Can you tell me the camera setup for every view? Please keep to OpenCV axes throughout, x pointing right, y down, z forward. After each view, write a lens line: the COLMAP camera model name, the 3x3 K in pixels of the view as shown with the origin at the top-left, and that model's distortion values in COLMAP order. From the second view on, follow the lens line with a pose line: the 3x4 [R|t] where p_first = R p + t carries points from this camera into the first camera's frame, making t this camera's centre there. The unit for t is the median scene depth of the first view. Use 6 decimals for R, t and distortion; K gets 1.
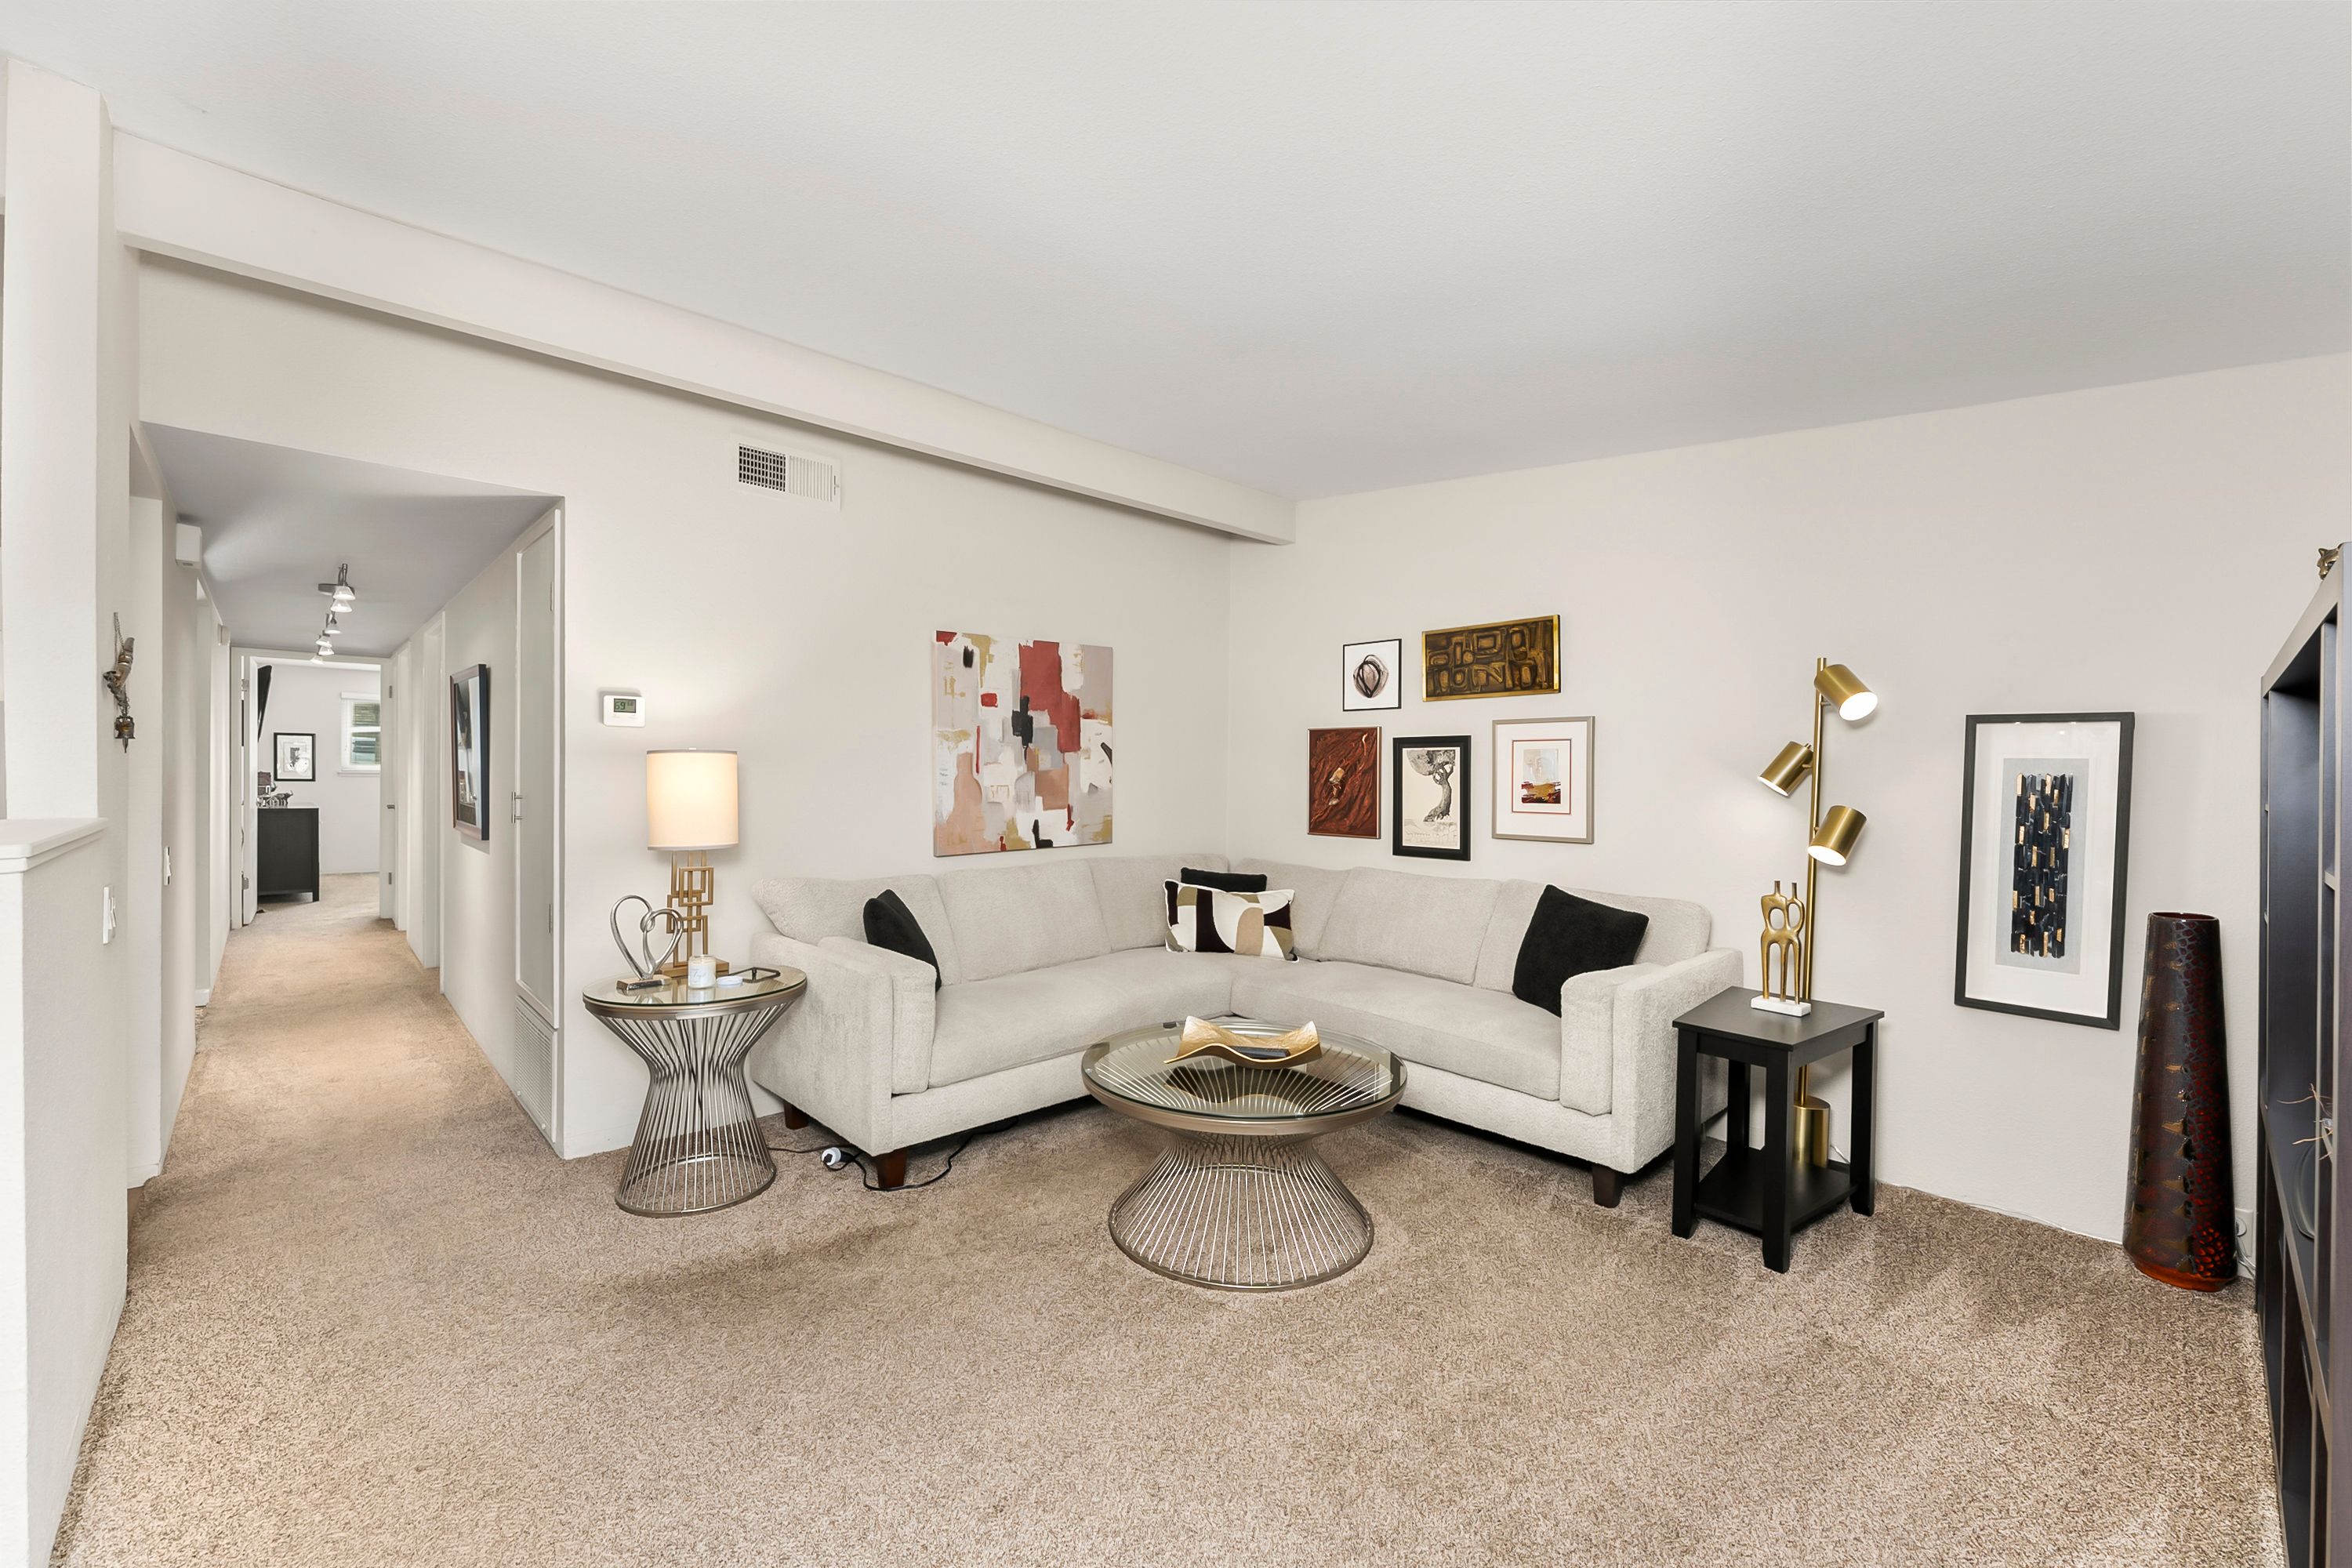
lens RADIAL K [[957.8, 0, 1167.5], [0, 957.8, 789.6], [0, 0, 1]] dist [-0.000547, -0.000301]
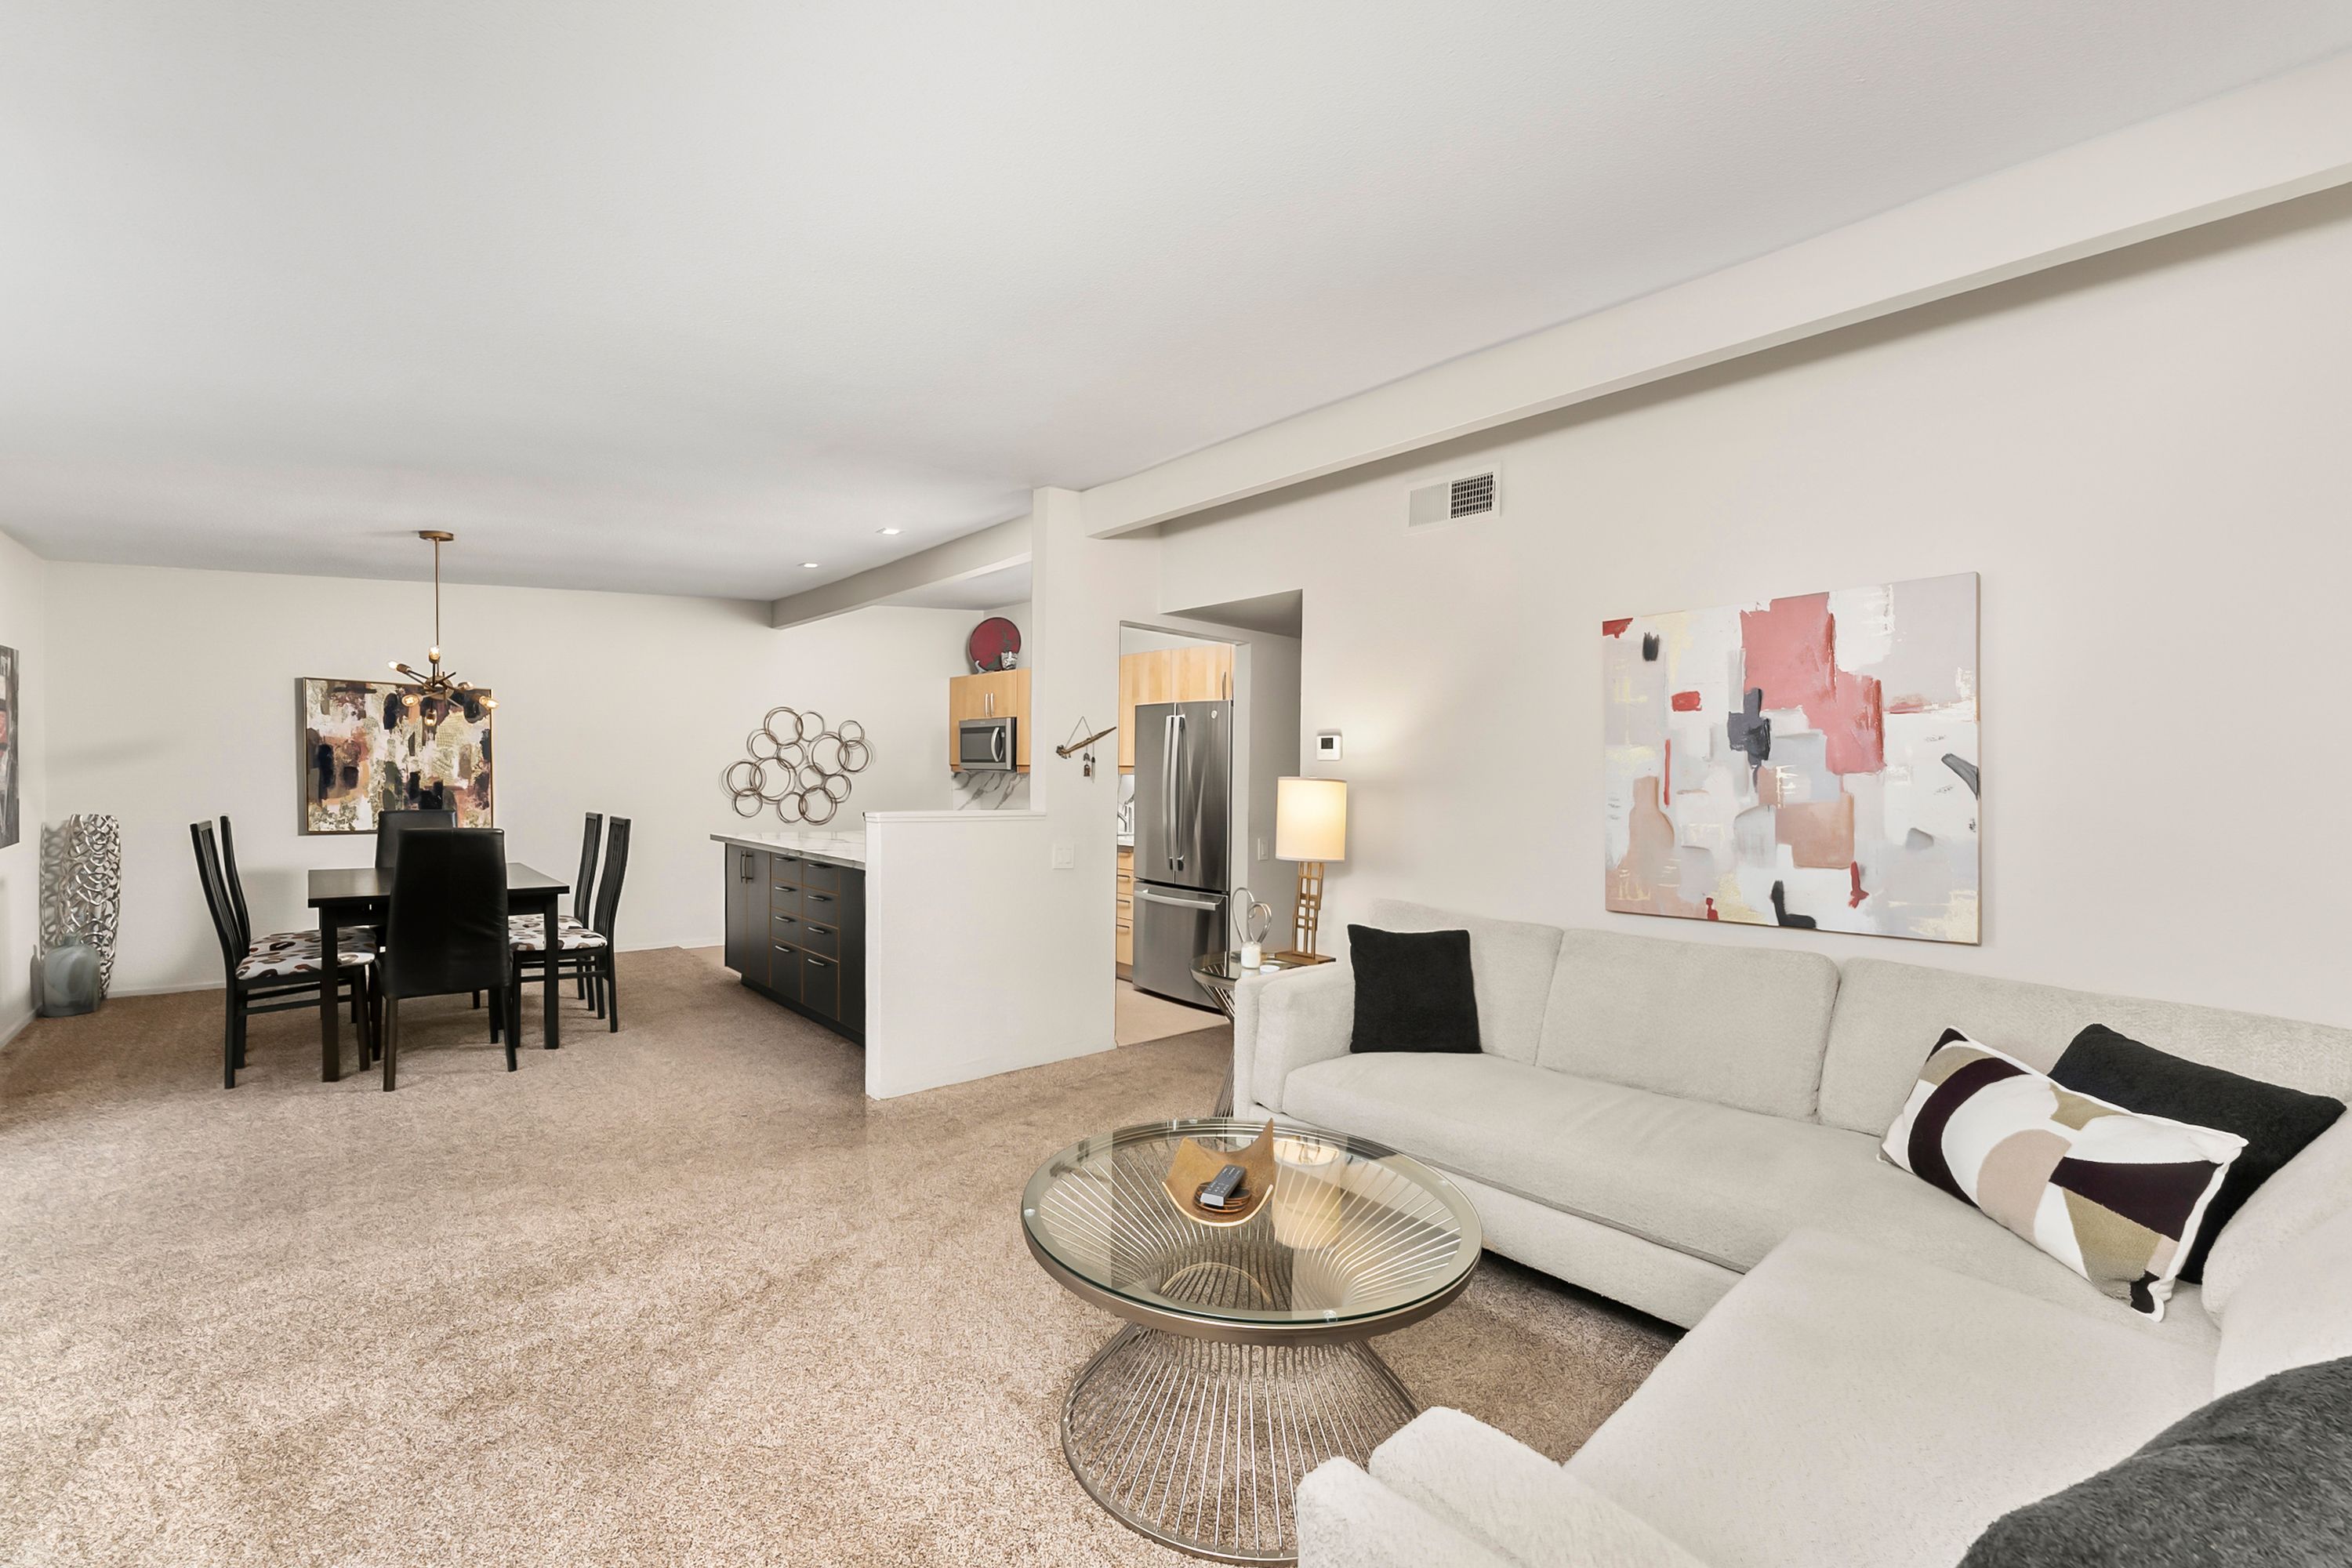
lens RADIAL K [[956.2, 0, 1151.7], [0, 956.2, 818.3], [0, 0, 1]] dist [0.000733, 0.000079]
pose [[-0.029362, 0.023809, -0.999285, 0.525098], [-0.040312, 0.998875, 0.024984, -0.009289], [0.998756, 0.041017, -0.028369, 0.623782]]
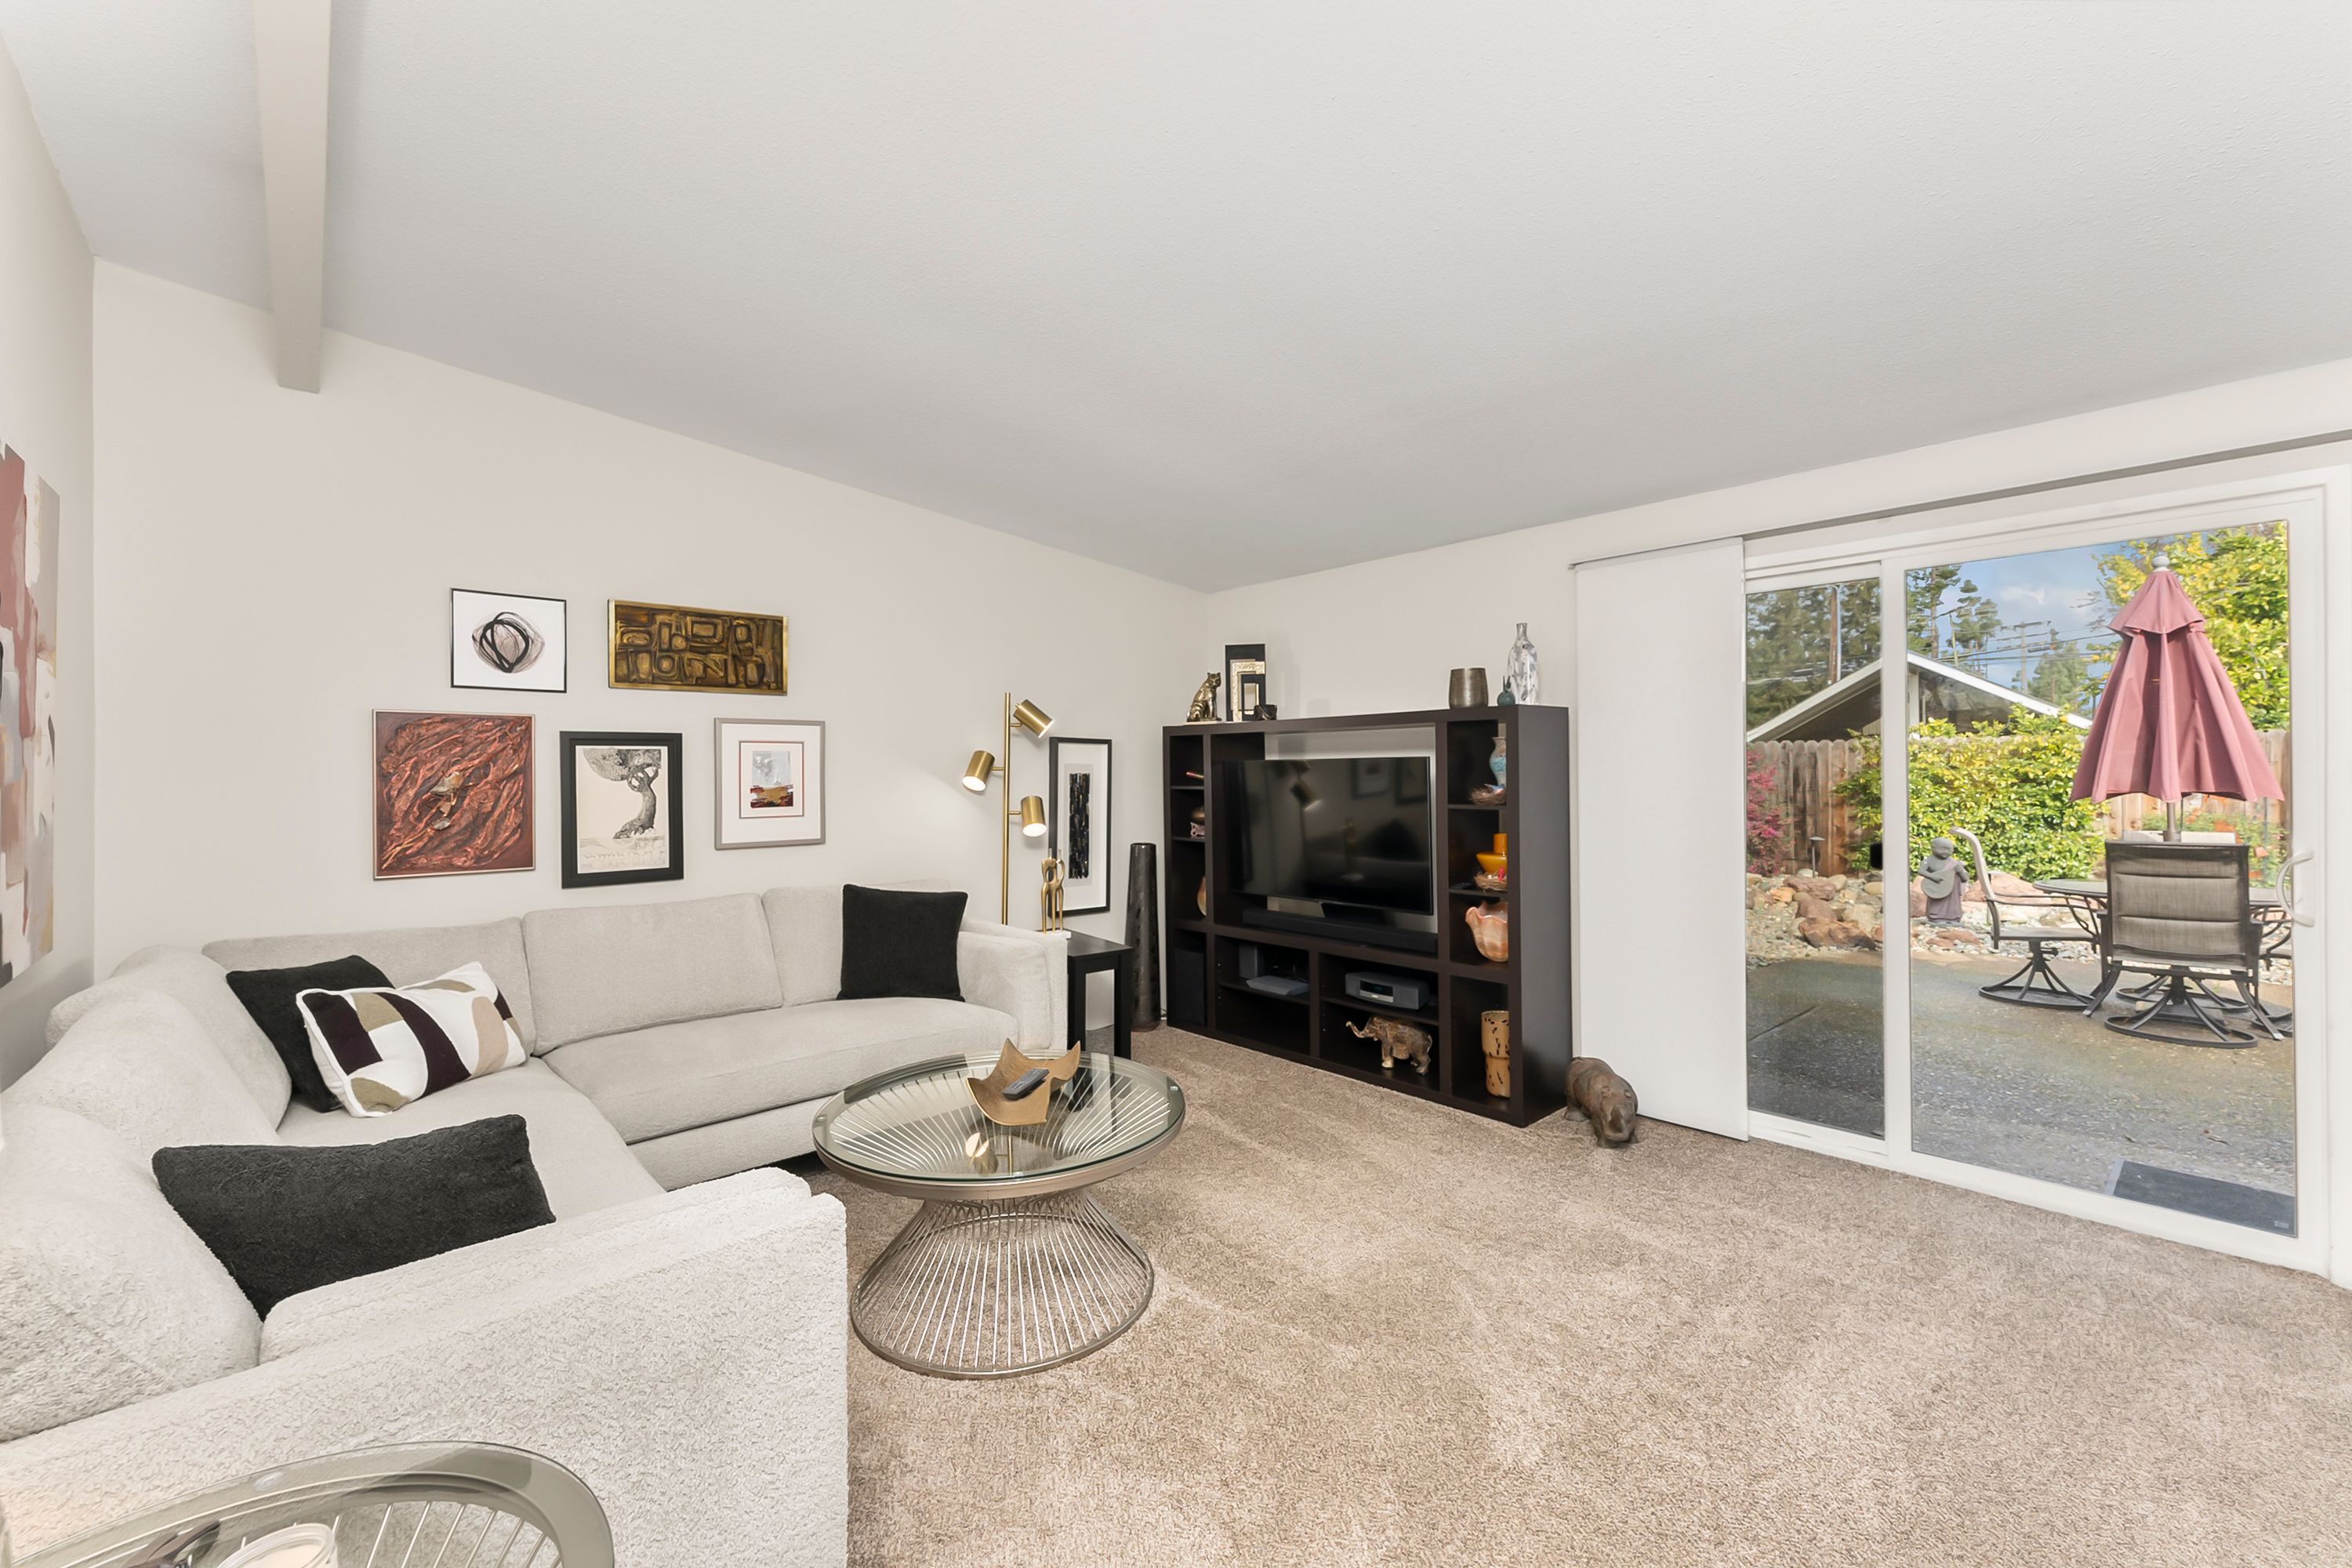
lens RADIAL K [[940.6, 0, 1164.4], [0, 940.6, 775.9], [0, 0, 1]] dist [0.000139, 0.000058]
pose [[0.011704, -0.010489, 0.999876, -0.520984], [0.023490, 0.999672, 0.010212, -0.016653], [-0.999656, 0.023367, 0.011946, 0.552030]]
